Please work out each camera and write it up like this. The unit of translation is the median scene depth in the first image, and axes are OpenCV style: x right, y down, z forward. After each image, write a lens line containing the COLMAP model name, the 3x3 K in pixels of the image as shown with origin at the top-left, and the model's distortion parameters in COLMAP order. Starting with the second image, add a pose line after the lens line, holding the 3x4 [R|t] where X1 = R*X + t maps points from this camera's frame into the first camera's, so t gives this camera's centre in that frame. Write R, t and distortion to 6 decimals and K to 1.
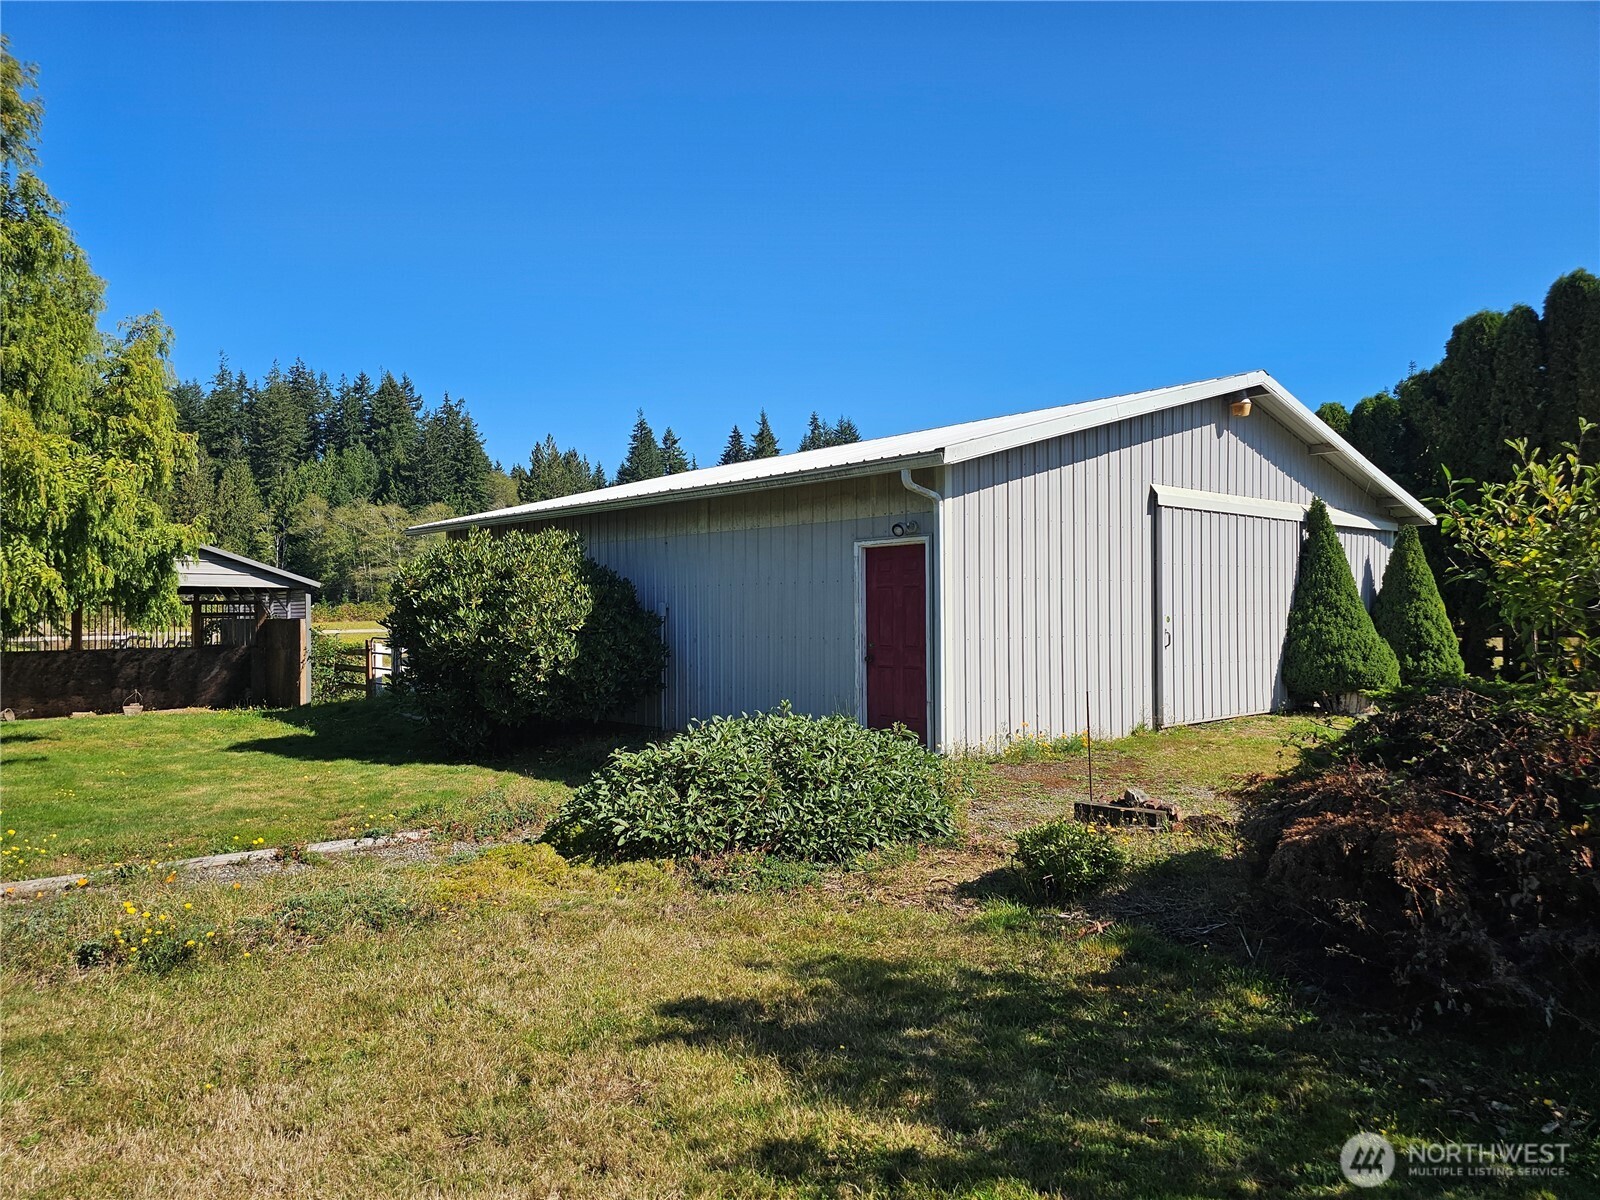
lens RADIAL K [[1075.6, 0, 798.9], [0, 1075.6, 605.3], [0, 0, 1]] dist [-0.003193, -0.000460]
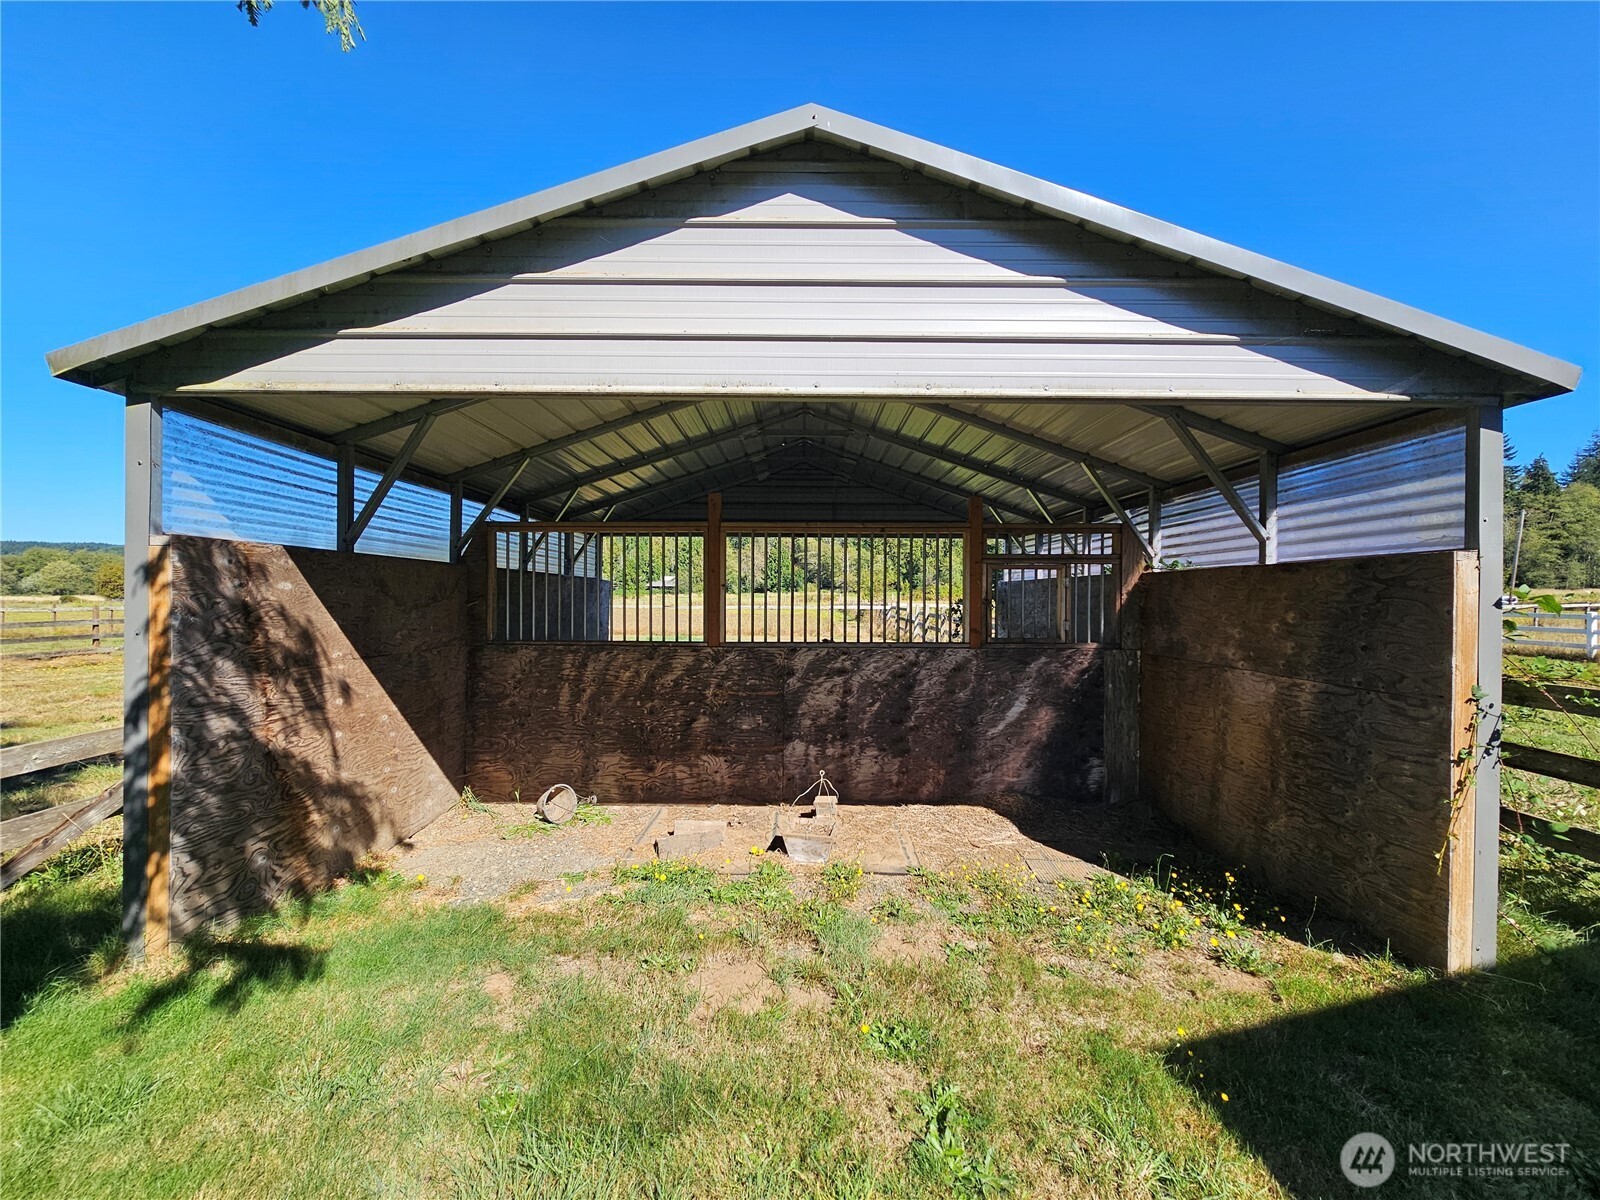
lens RADIAL K [[648.9, 0, 798.5], [0, 648.9, 595.9], [0, 0, 1]] dist [-0.003709, 0.002685]
pose [[0.751970, 0.013497, -0.659059, -0.472072], [-0.005435, 0.999883, 0.014276, 0.019414], [0.659175, -0.007153, 0.751956, 0.813166]]
